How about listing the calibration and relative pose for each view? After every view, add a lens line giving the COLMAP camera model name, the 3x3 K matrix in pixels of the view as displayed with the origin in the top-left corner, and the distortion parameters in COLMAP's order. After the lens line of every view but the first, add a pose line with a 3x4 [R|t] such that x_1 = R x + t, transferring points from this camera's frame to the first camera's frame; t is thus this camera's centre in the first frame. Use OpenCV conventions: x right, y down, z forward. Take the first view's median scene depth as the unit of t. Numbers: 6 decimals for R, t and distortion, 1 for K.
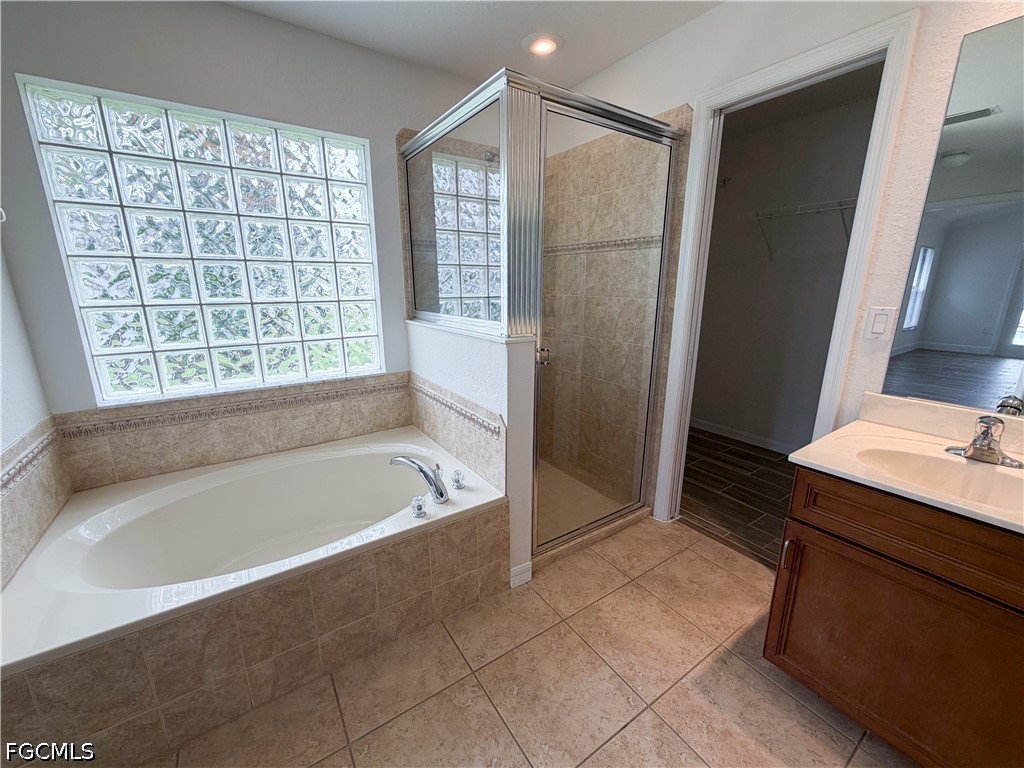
lens RADIAL K [[406.2, 0, 513.0], [0, 406.2, 385.5], [0, 0, 1]] dist [0.000861, -0.000660]
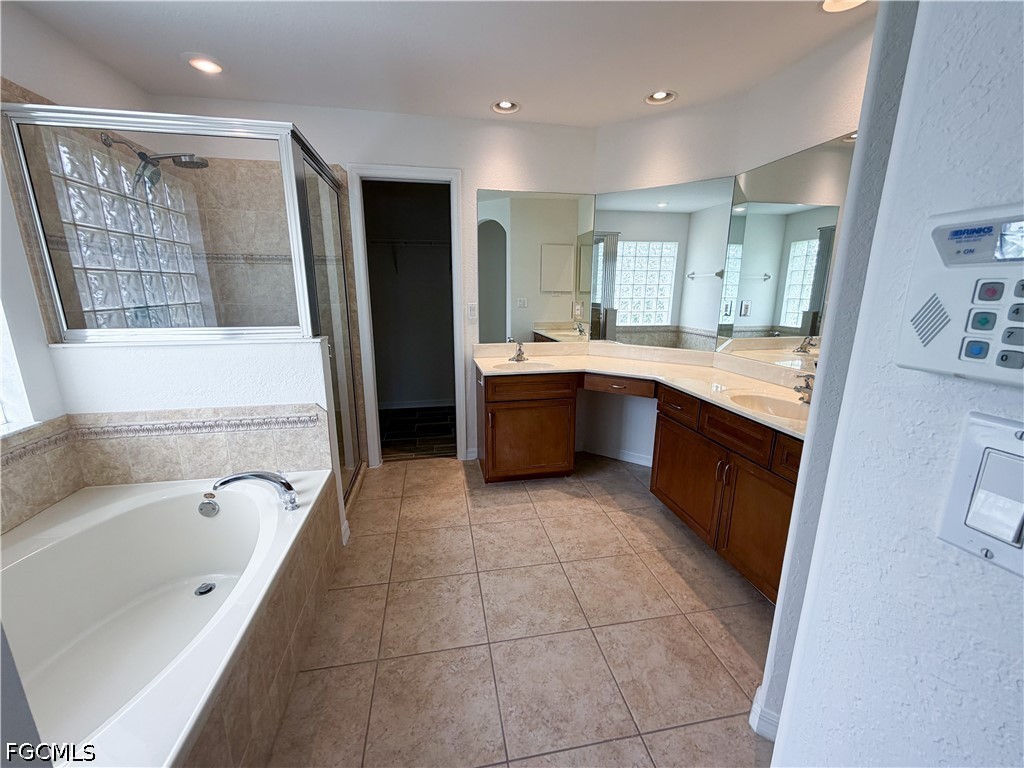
lens RADIAL K [[406.2, 0, 506.2], [0, 406.2, 385.6], [0, 0, 1]] dist [0.000861, -0.000660]
pose [[0.401140, -0.209819, 0.891663, -0.842631], [0.222277, 0.966616, 0.127459, -0.006455], [-0.888639, 0.147068, 0.434386, -0.016265]]
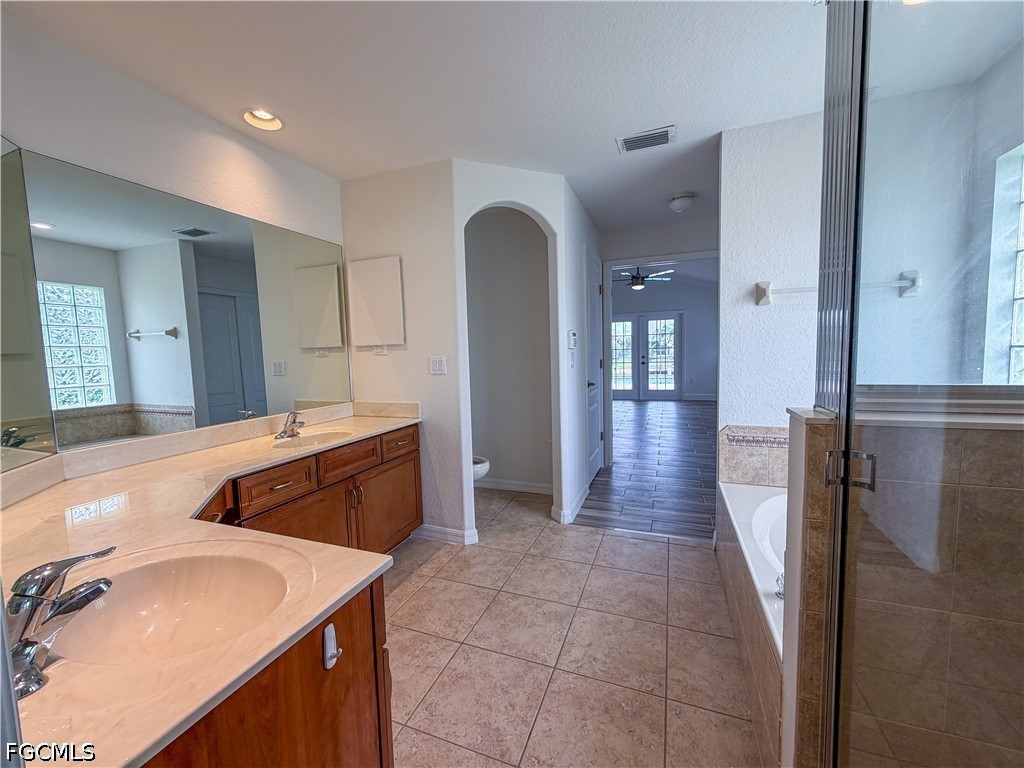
lens RADIAL K [[406.2, 0, 506.3], [0, 406.2, 380.9], [0, 0, 1]] dist [0.000861, -0.000660]
pose [[-0.827717, 0.071171, -0.556614, 0.639117], [-0.103635, 0.955473, 0.276282, -0.261881], [0.551493, 0.286369, -0.783485, 1.141513]]
